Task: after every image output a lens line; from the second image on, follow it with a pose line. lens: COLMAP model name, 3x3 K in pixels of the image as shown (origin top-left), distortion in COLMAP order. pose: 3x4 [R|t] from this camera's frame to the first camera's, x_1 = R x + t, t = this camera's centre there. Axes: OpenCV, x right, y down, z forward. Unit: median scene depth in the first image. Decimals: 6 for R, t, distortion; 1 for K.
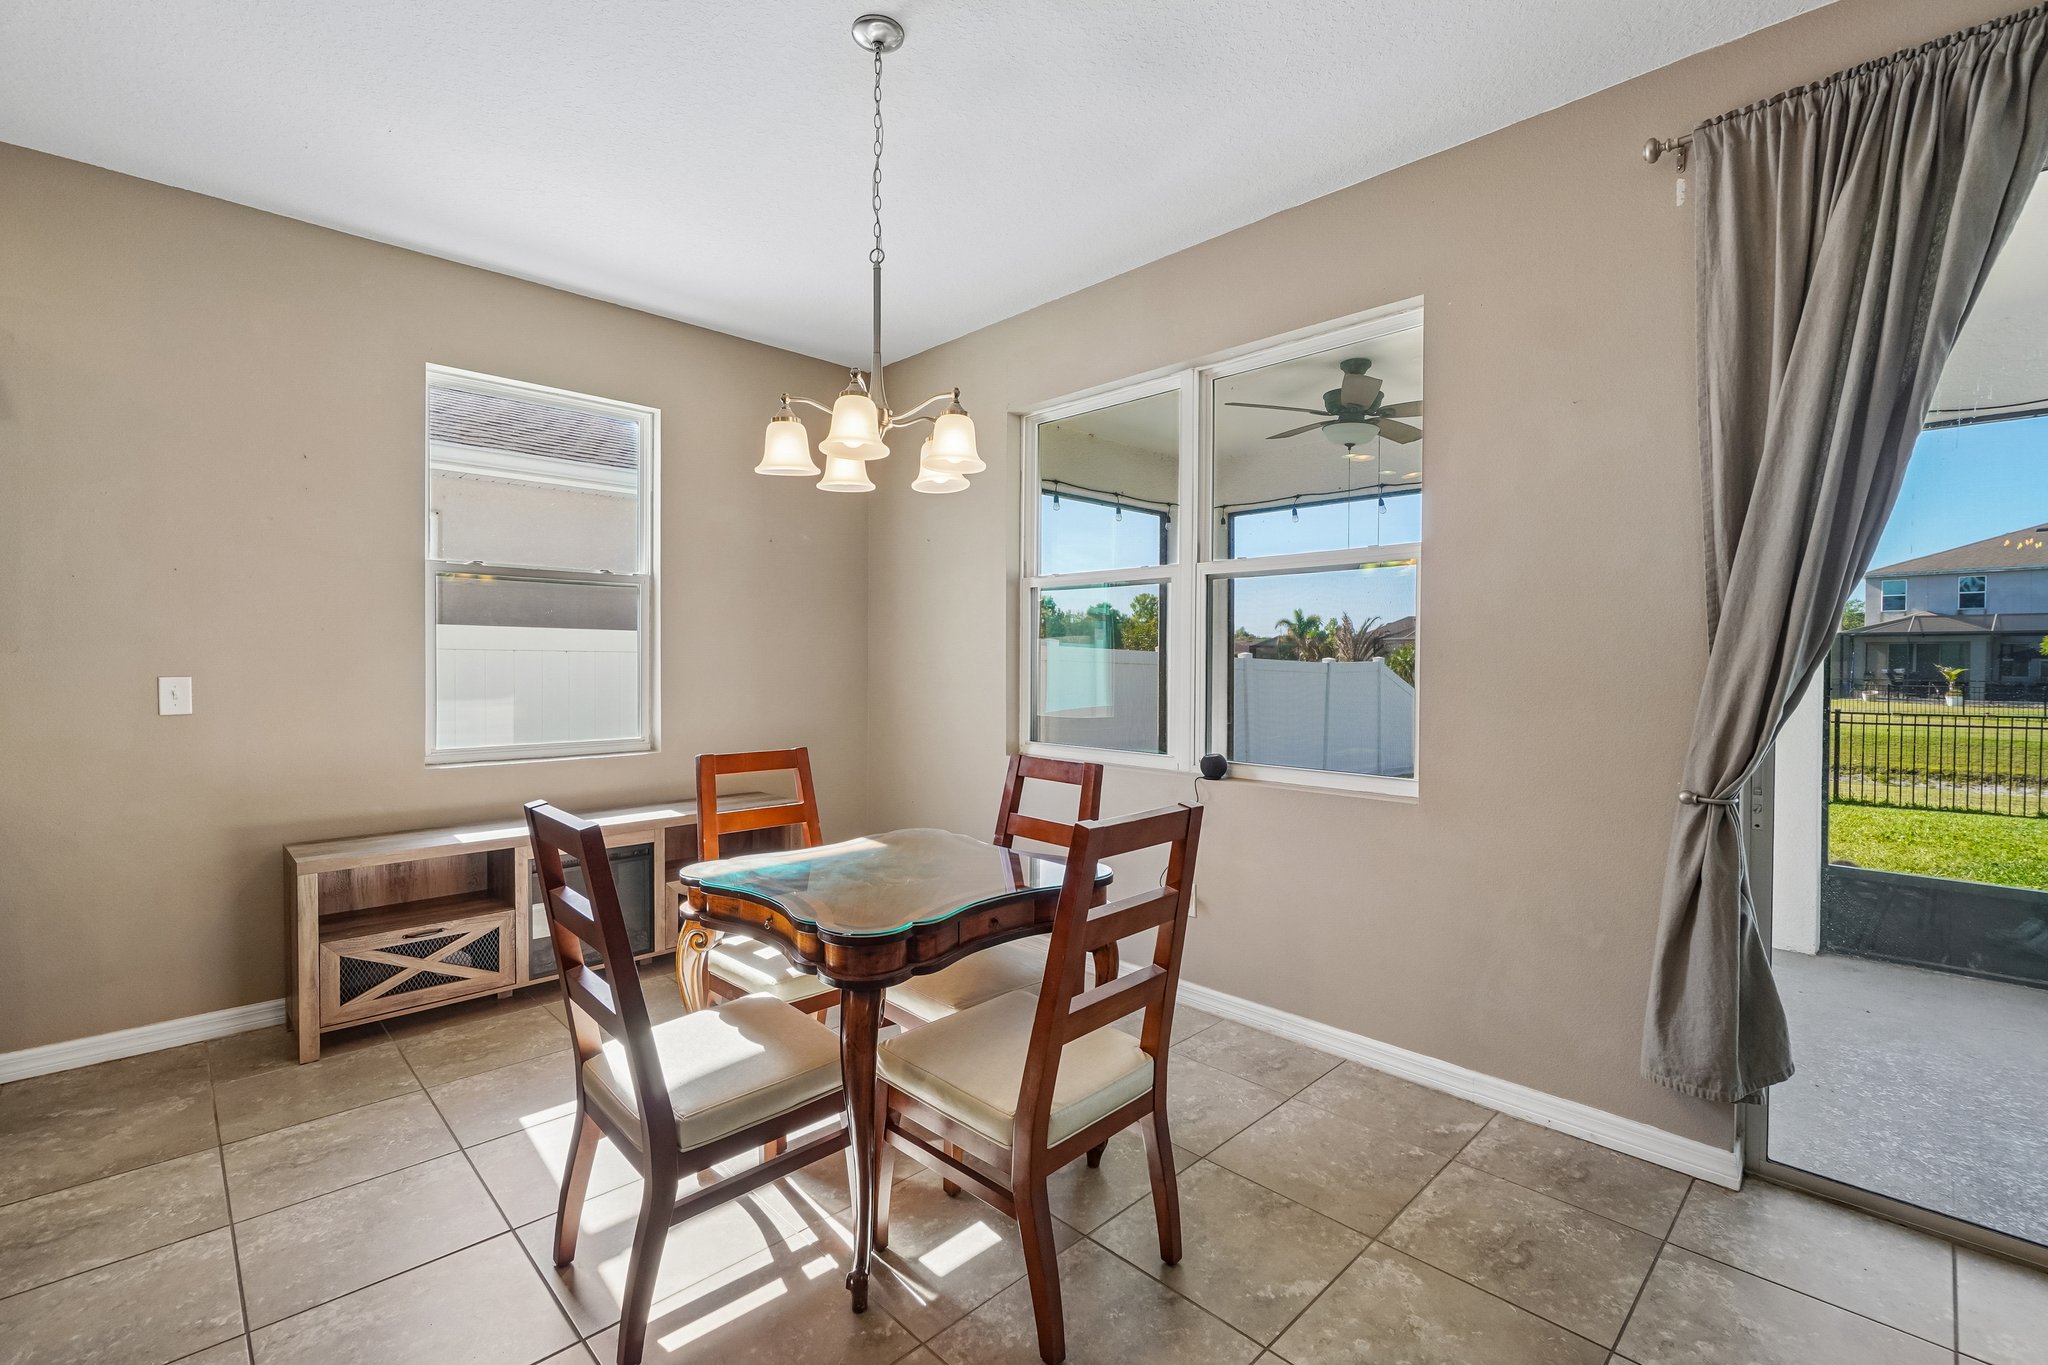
lens RADIAL K [[893.9, 0, 1023.5], [0, 893.9, 674.7], [0, 0, 1]] dist [-0.006812, -0.000853]
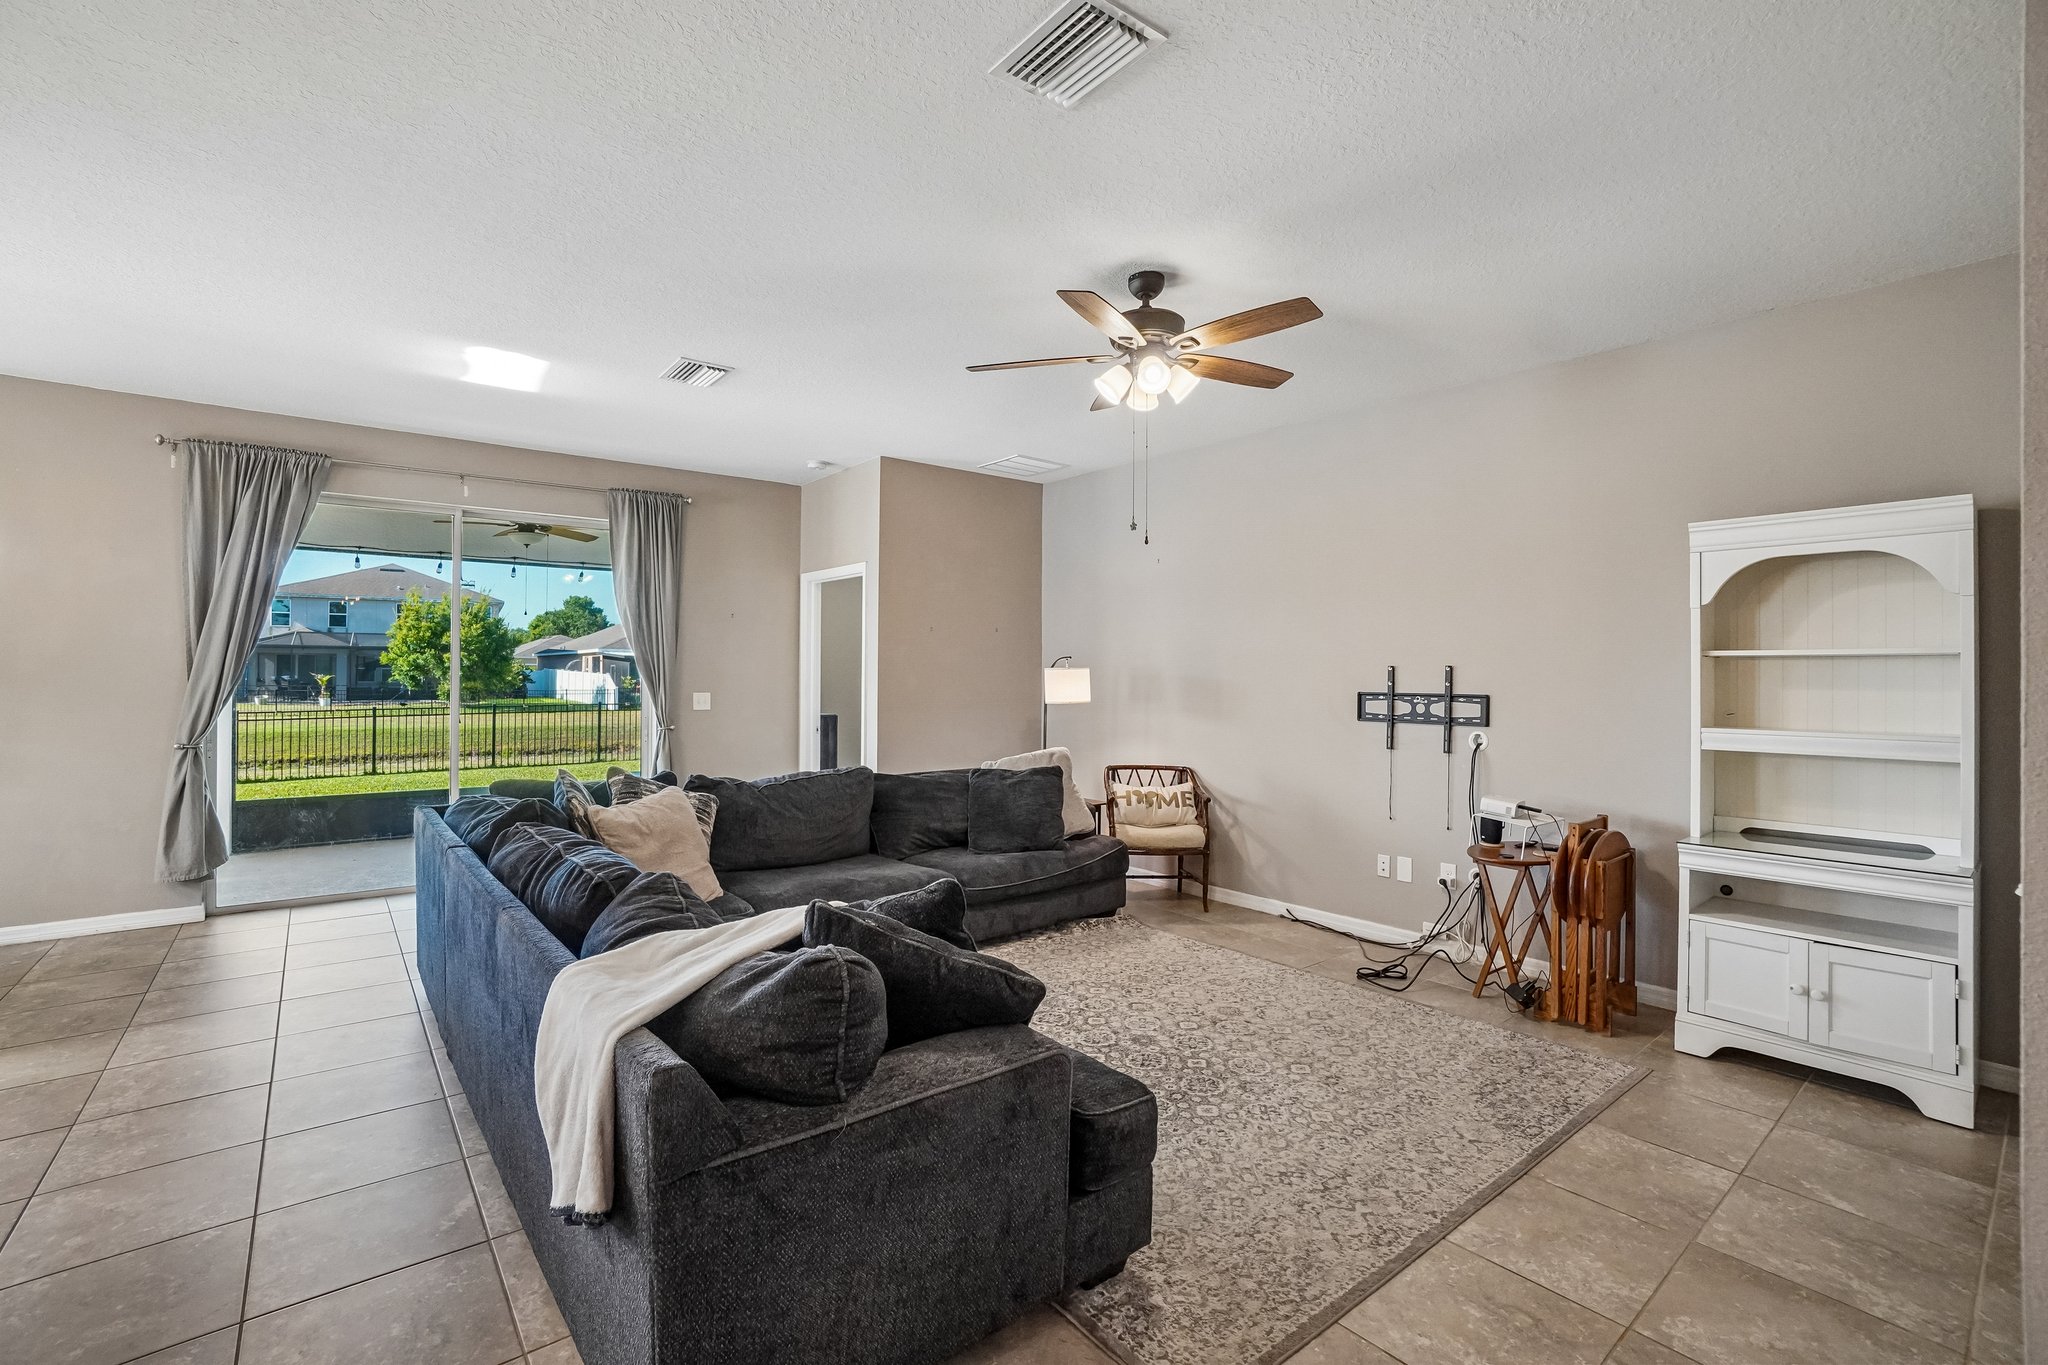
lens RADIAL K [[912.9, 0, 1028.1], [0, 912.9, 671.1], [0, 0, 1]] dist [-0.064975, 0.024861]
pose [[0.093550, 0.003809, 0.995607, -0.281780], [0.006109, 0.999972, -0.004400, -0.005851], [-0.995596, 0.006493, 0.093525, -0.299668]]
